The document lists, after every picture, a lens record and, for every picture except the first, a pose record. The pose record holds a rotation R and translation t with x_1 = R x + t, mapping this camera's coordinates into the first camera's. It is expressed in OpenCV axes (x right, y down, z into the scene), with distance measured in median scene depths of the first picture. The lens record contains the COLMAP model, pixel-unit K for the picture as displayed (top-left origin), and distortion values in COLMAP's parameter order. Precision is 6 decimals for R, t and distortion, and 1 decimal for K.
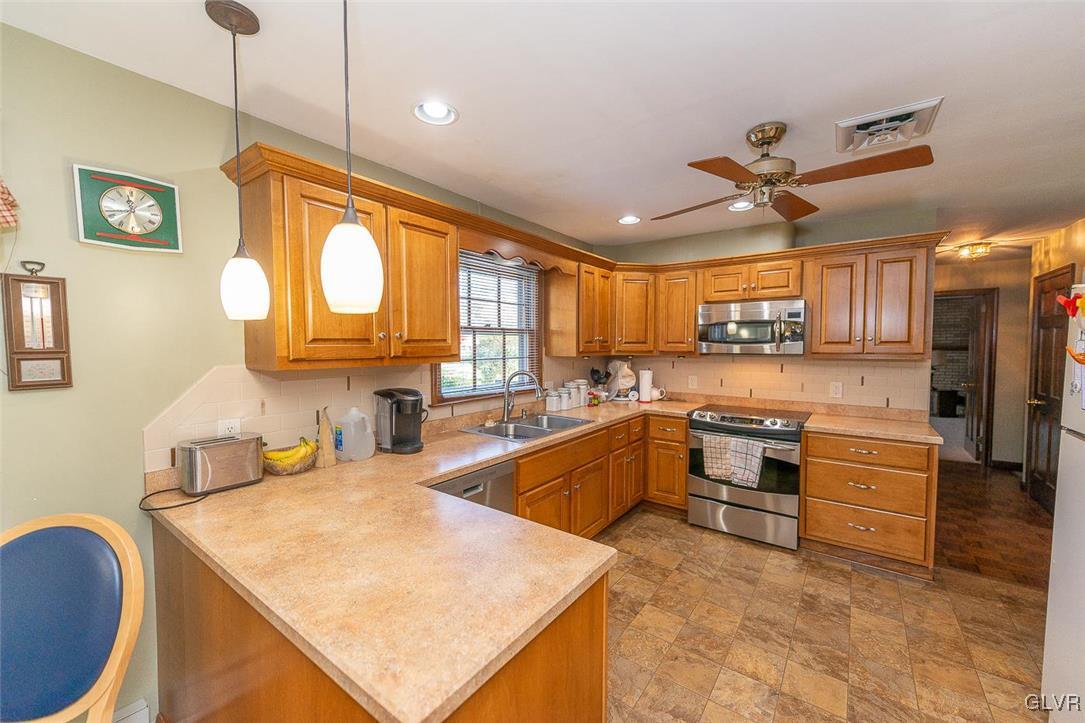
lens RADIAL K [[423.4, 0, 542.5], [0, 423.4, 361.5], [0, 0, 1]] dist [0.001568, 0.000121]
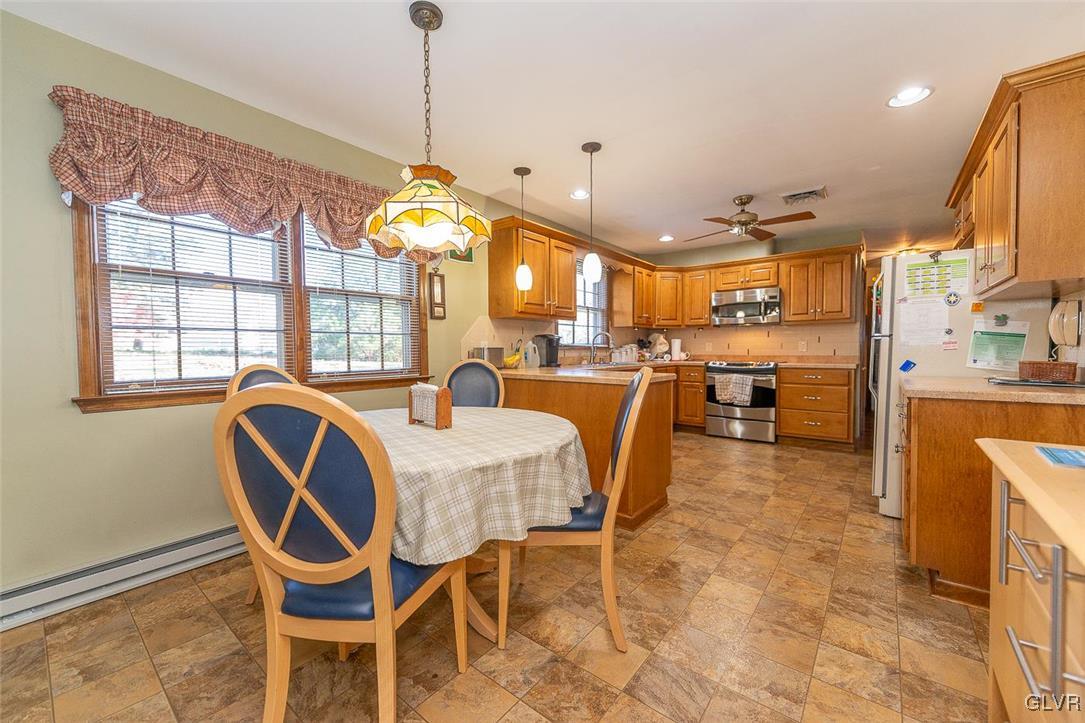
lens RADIAL K [[423.4, 0, 542.5], [0, 423.4, 361.5], [0, 0, 1]] dist [0.001568, 0.000121]
pose [[0.999163, -0.004140, -0.040698, -0.191139], [0.003679, 0.999928, -0.011392, 0.137628], [0.040742, 0.011233, 0.999107, -0.580049]]
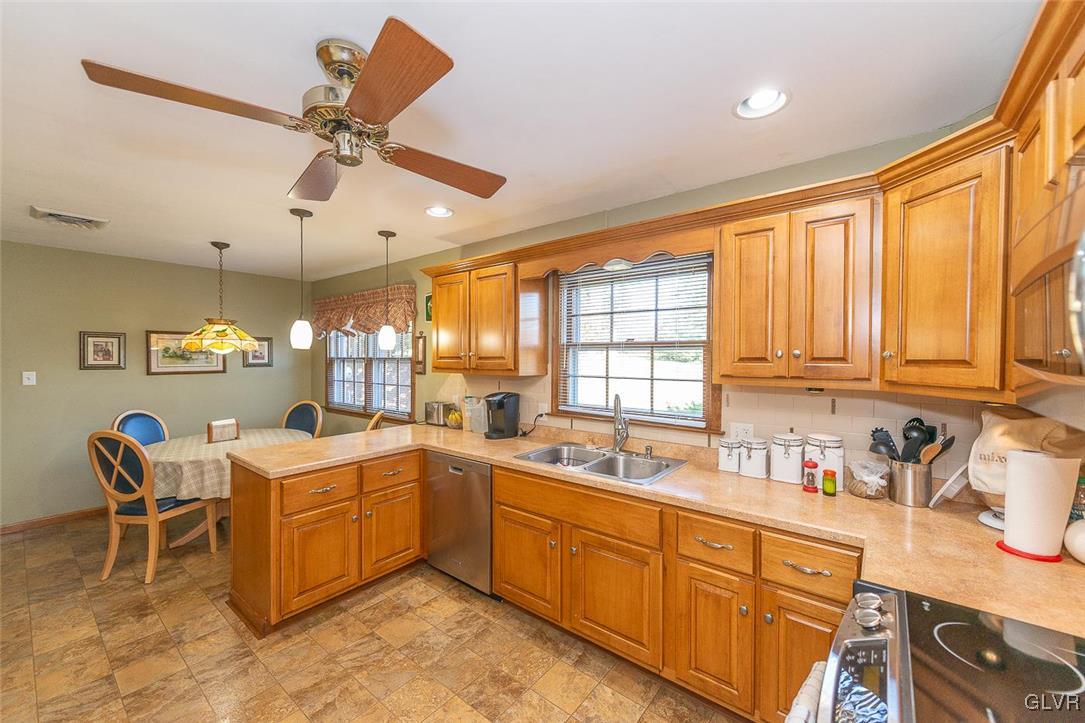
lens RADIAL K [[423.4, 0, 542.5], [0, 423.4, 361.5], [0, 0, 1]] dist [0.001568, 0.000121]
pose [[-0.038285, 0.010352, -0.999213, 0.692284], [-0.045507, 0.998891, 0.012093, -0.039644], [0.998230, 0.045934, -0.037772, 0.785327]]
